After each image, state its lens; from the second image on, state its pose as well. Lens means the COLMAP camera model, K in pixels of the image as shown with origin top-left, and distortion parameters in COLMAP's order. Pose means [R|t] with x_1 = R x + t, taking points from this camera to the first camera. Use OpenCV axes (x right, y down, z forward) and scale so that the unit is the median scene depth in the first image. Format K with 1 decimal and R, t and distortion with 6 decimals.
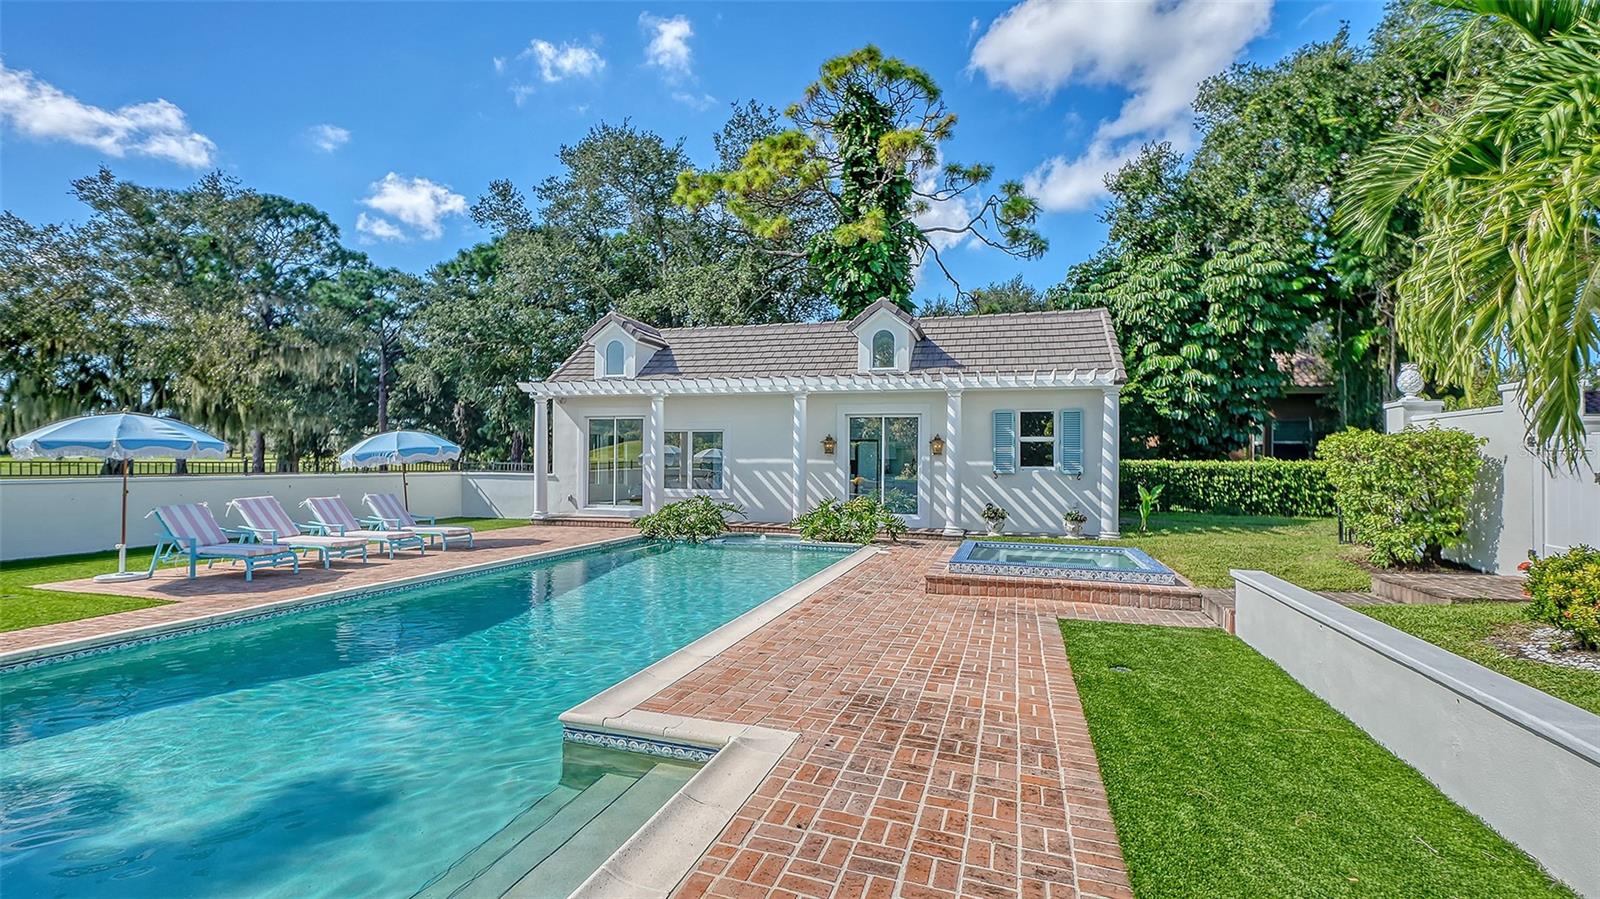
lens RADIAL K [[708.8, 0, 800.0], [0, 708.8, 449.5], [0, 0, 1]] dist [-0.000079, -0.000217]
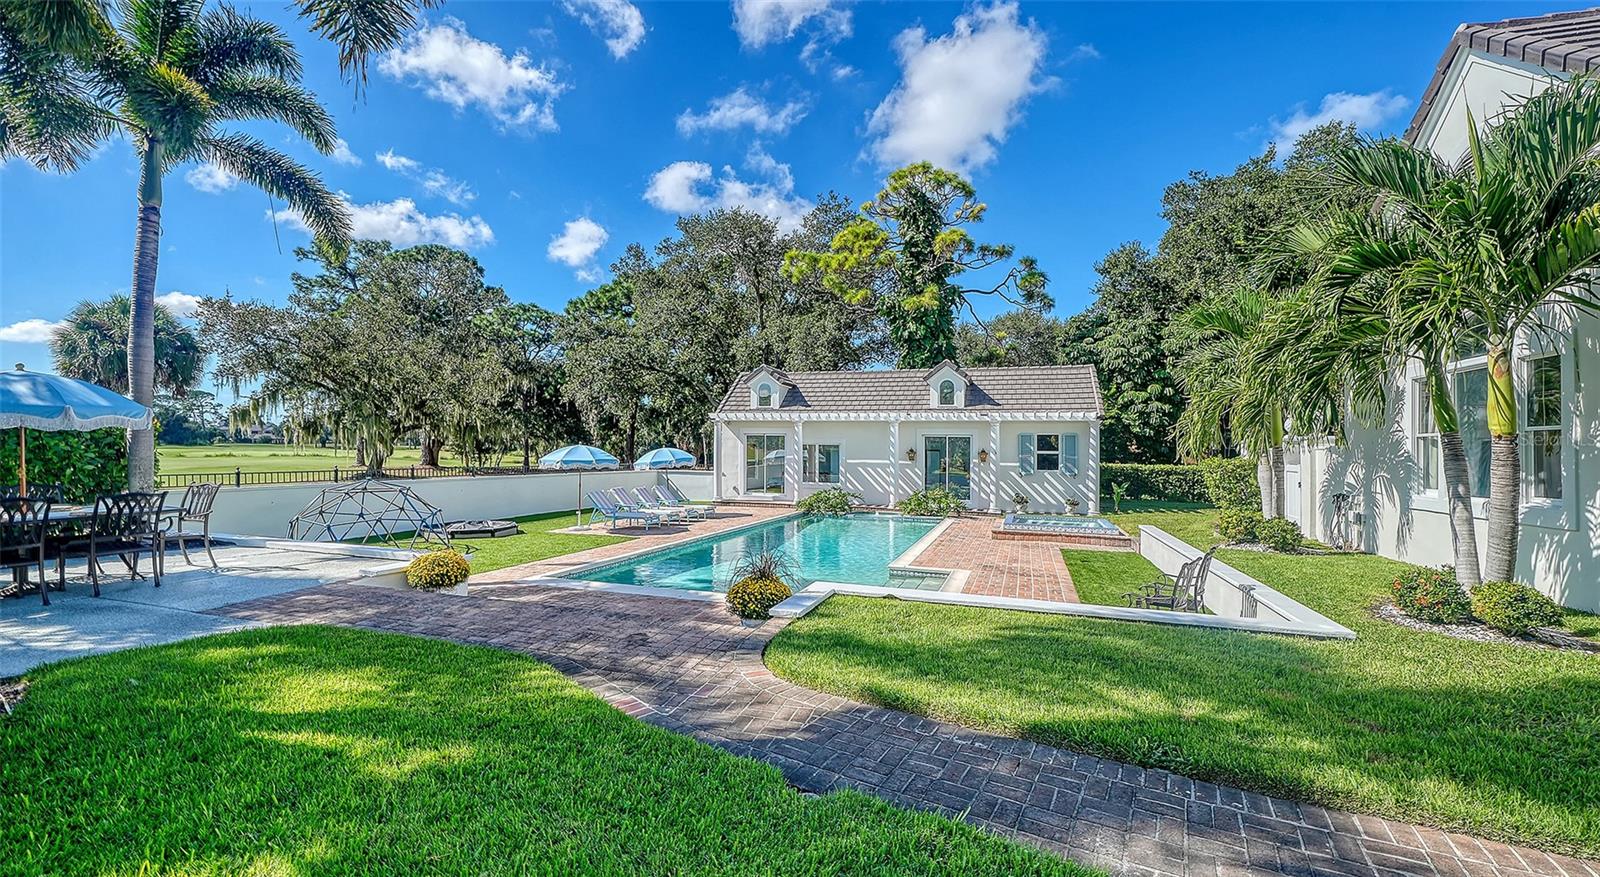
lens RADIAL K [[654.5, 0, 799.0], [0, 654.5, 428.8], [0, 0, 1]] dist [-0.003507, -0.000105]
pose [[0.999330, 0.002906, -0.036493, -0.136179], [-0.003535, 0.999846, -0.017197, -0.032860], [0.036437, 0.017314, 0.999186, -0.389845]]
